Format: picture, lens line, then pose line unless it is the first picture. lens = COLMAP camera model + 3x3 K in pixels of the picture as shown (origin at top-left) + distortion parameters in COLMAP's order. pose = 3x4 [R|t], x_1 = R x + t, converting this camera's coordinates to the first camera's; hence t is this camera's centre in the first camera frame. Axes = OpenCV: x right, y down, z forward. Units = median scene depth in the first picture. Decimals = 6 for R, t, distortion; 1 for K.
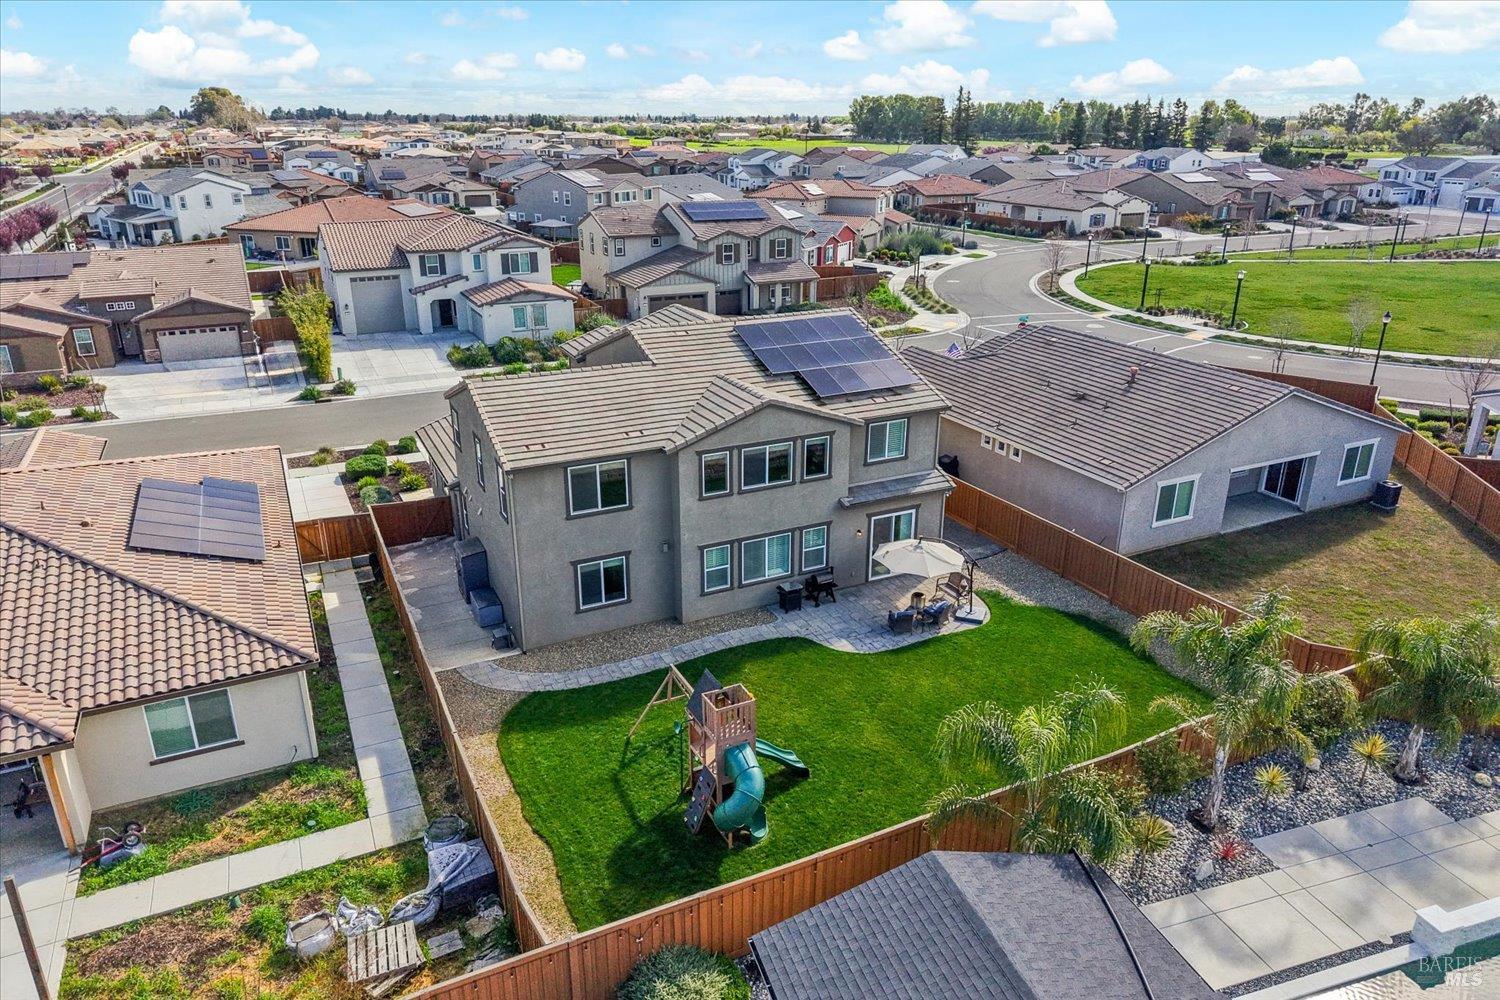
lens RADIAL K [[1019.2, 0, 747.6], [0, 1019.2, 461.7], [0, 0, 1]] dist [0.009210, -0.003754]
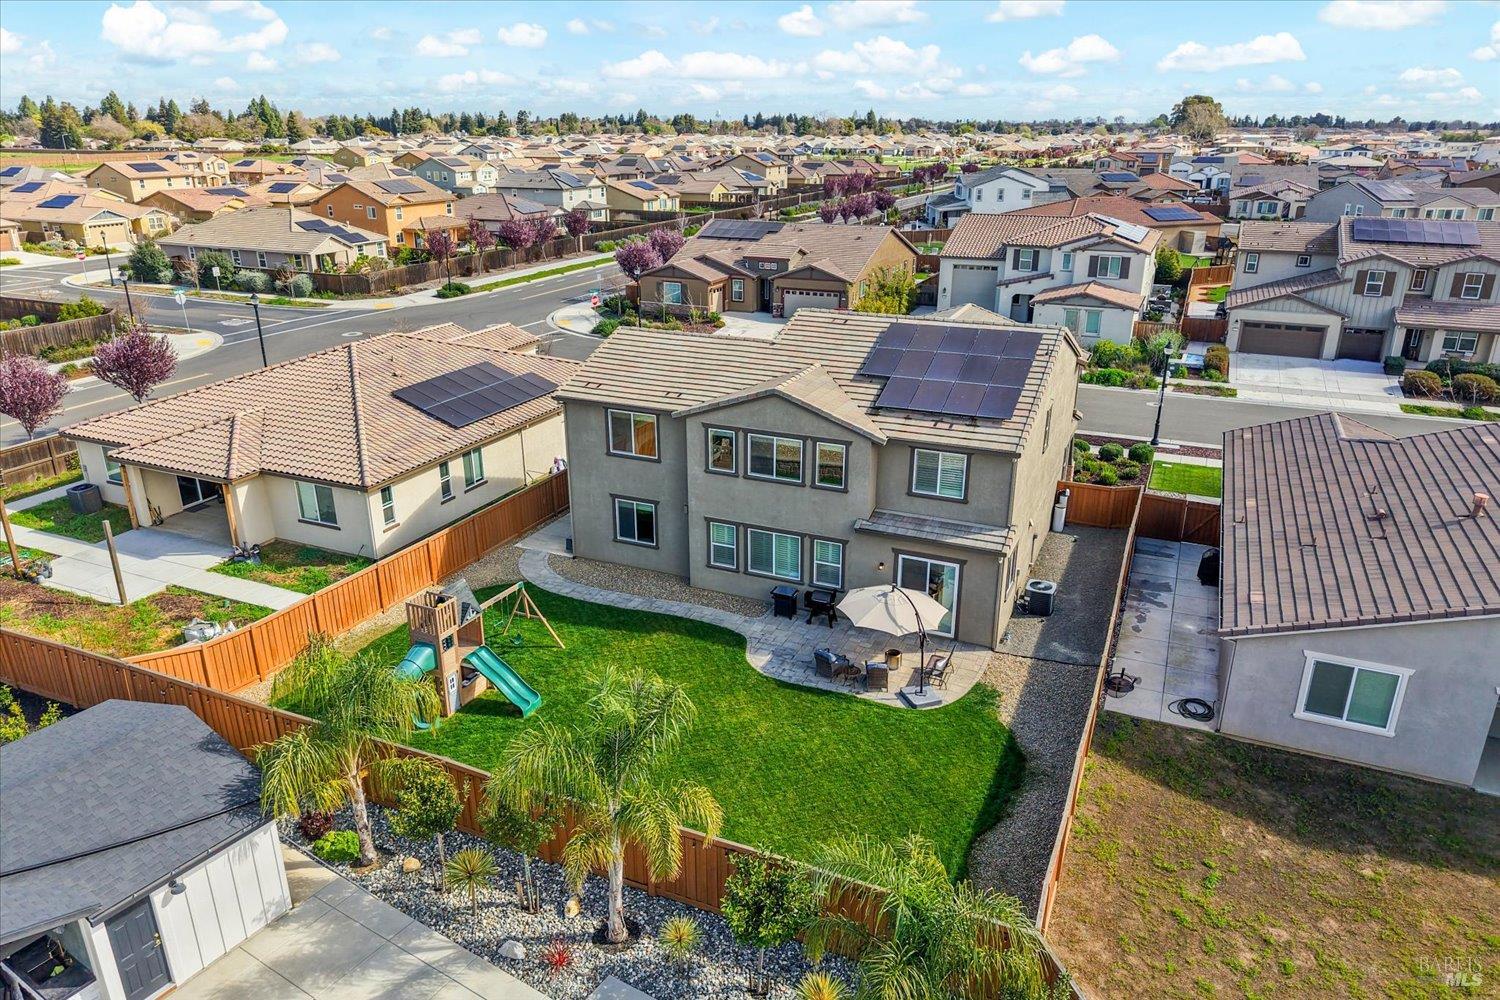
lens RADIAL K [[996.1, 0, 750.0], [0, 996.1, 500.0], [0, 0, 1]] dist [0.011464, -0.003143]
pose [[0.639332, 0.268722, -0.720446, 0.660574], [-0.245401, 0.959256, 0.140025, -0.080120], [0.728720, 0.087276, 0.679228, 0.333582]]
